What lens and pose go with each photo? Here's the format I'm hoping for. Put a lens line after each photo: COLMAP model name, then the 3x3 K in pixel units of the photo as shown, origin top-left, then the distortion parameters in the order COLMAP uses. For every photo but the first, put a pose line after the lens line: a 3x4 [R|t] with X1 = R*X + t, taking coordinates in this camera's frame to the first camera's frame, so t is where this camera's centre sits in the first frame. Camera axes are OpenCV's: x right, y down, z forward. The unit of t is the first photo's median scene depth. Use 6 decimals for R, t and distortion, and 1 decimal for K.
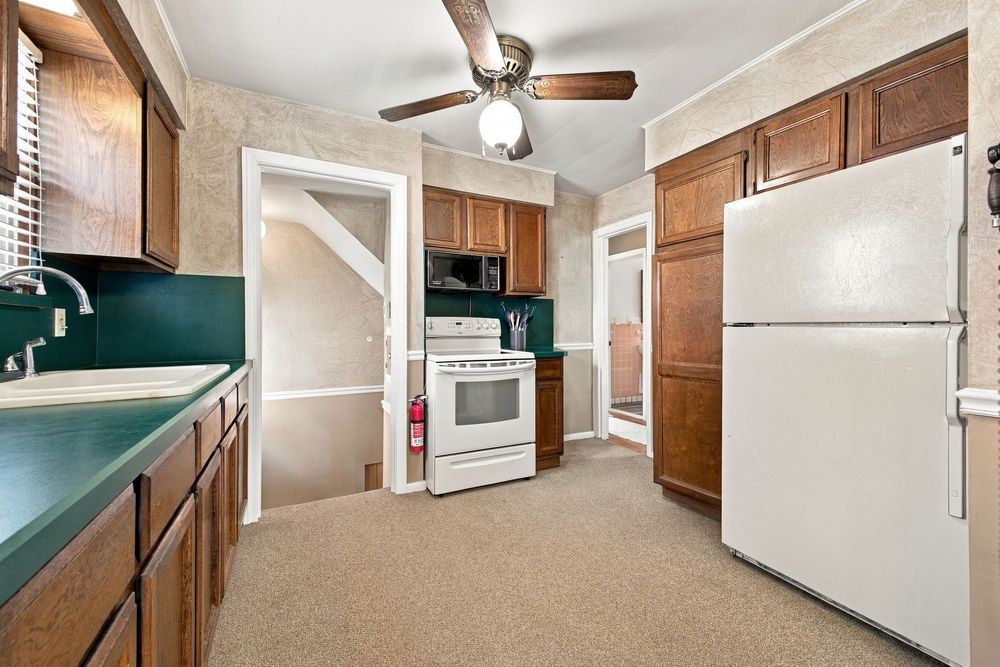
lens RADIAL K [[400.6, 0, 502.5], [0, 400.6, 329.7], [0, 0, 1]] dist [0.036717, -0.000102]
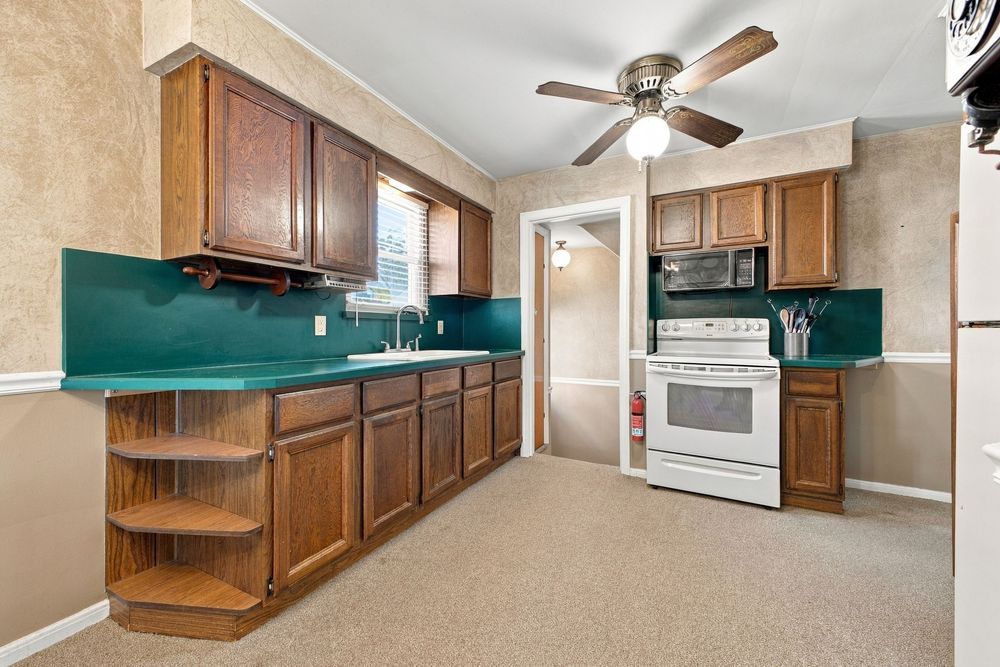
lens RADIAL K [[394.7, 0, 496.3], [0, 394.7, 332.0], [0, 0, 1]] dist [0.008276, -0.000195]
pose [[0.562971, 0.004507, -0.826464, 0.440399], [-0.002247, 0.999990, 0.003922, -0.001518], [0.826473, -0.000351, 0.562976, 0.062059]]
